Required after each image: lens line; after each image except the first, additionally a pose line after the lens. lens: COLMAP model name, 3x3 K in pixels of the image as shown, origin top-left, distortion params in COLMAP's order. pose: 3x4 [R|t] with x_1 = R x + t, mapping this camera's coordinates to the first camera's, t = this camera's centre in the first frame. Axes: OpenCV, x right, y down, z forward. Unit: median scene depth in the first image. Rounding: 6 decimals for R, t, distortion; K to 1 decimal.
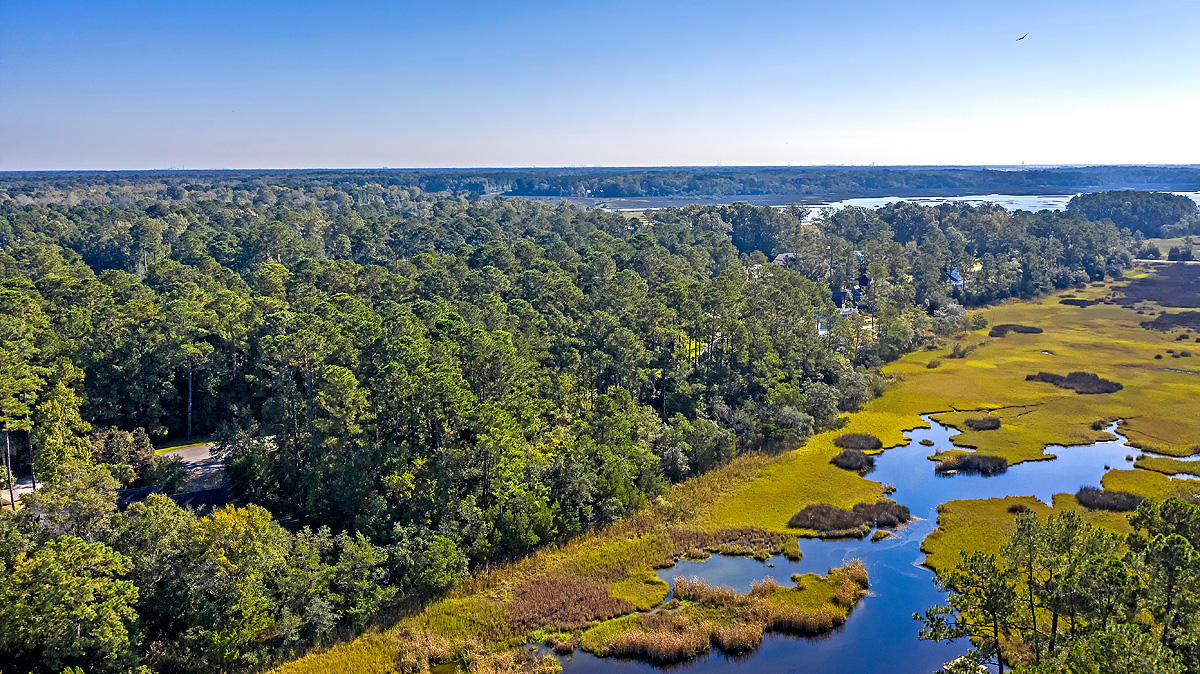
lens RADIAL K [[932.7, 0, 617.2], [0, 932.7, 337.2], [0, 0, 1]] dist [-0.010267, 0.000258]
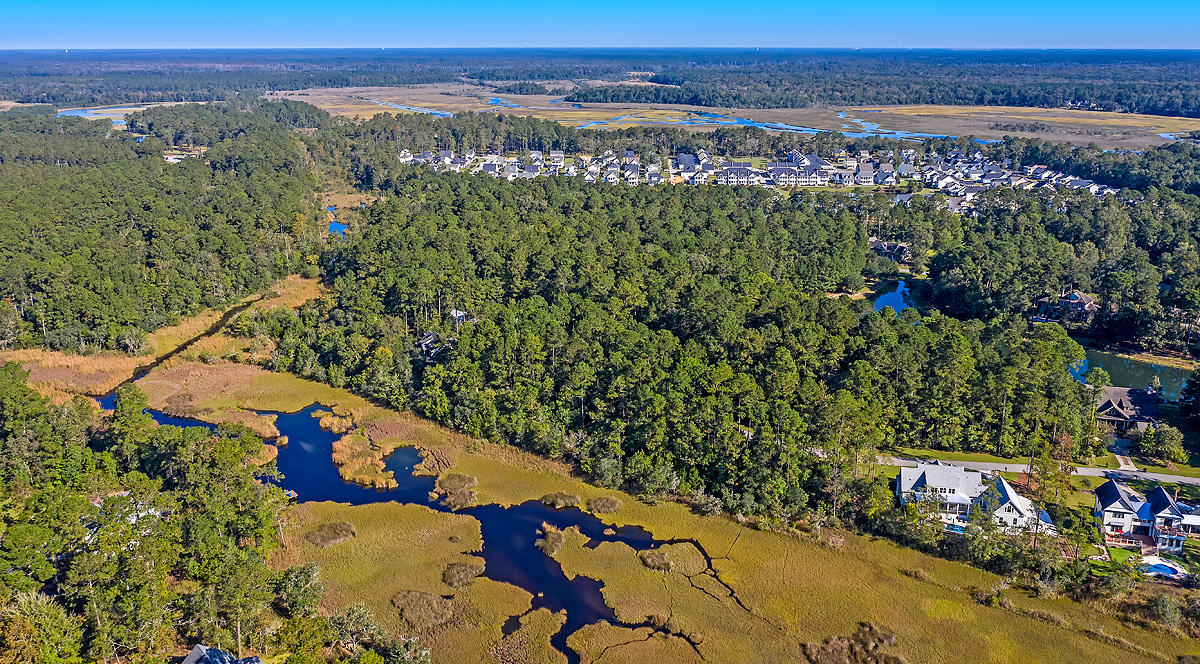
lens RADIAL K [[954.9, 0, 631.2], [0, 954.9, 296.7], [0, 0, 1]] dist [-0.011874, -0.002840]
pose [[0.047330, 0.259489, -0.964586, 1.437048], [-0.178852, 0.952264, 0.247398, -0.494214], [0.982737, 0.160808, 0.091480, 0.830563]]
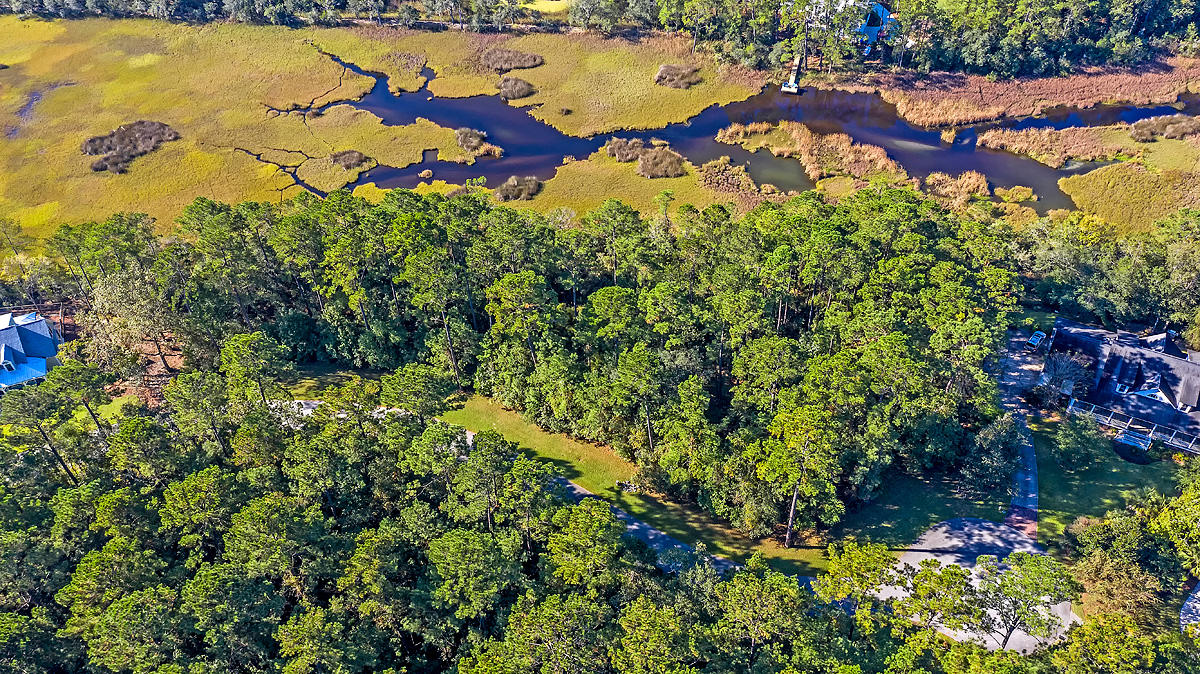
lens RADIAL K [[945.5, 0, 596.9], [0, 945.5, 340.1], [0, 0, 1]] dist [-0.010742, 0.005661]
pose [[-0.586215, -0.554461, 0.590698, -0.527604], [0.170414, 0.628413, 0.758983, -0.546421], [-0.792030, 0.545591, -0.273897, 1.206200]]
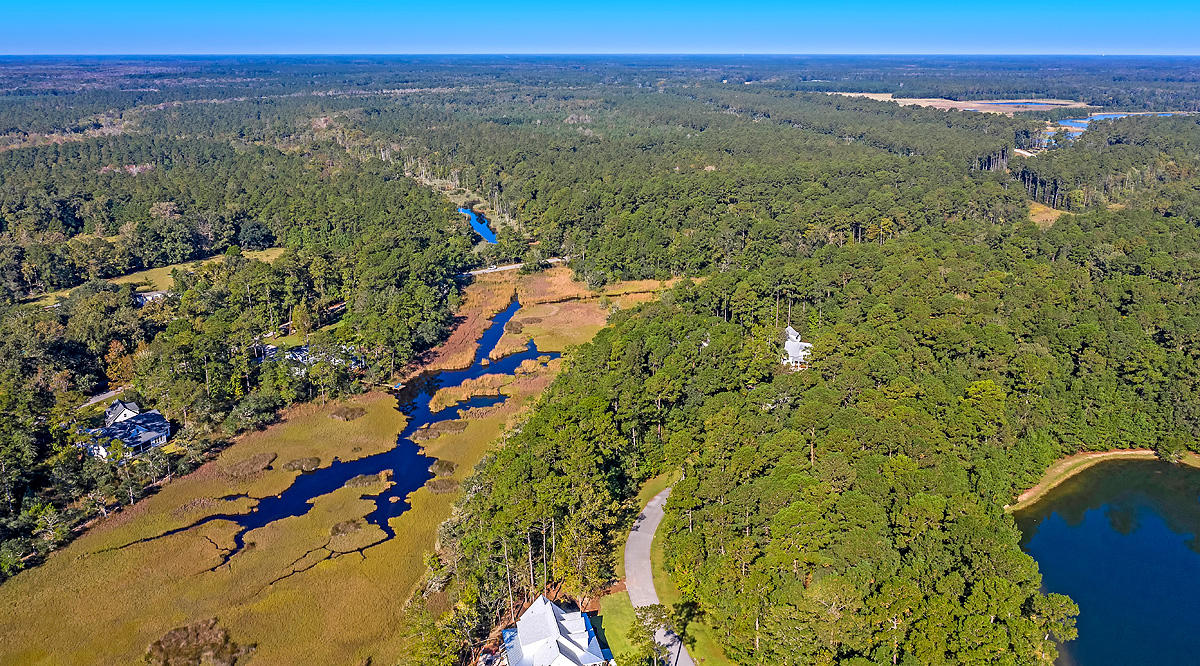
lens RADIAL K [[954.9, 0, 631.2], [0, 954.9, 297.7], [0, 0, 1]] dist [-0.011874, -0.002840]
pose [[-0.887237, 0.119753, -0.445499, 0.585600], [-0.078945, 0.912057, 0.402392, -0.715496], [0.454508, 0.392187, -0.799757, 2.079384]]
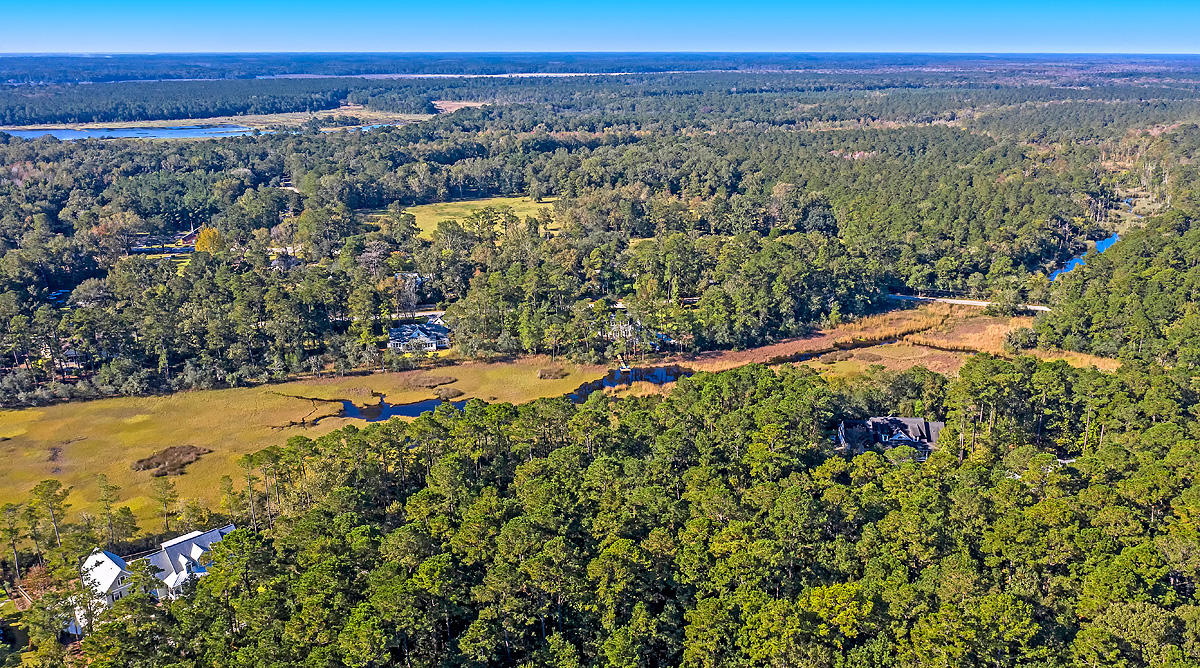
lens RADIAL K [[940.5, 0, 629.9], [0, 940.5, 330.1], [0, 0, 1]] dist [-0.011058, 0.004346]
pose [[-0.869902, -0.144420, 0.471607, -0.660477], [0.087756, 0.895595, 0.436129, -0.676495], [-0.485355, 0.420775, -0.766406, 1.891607]]
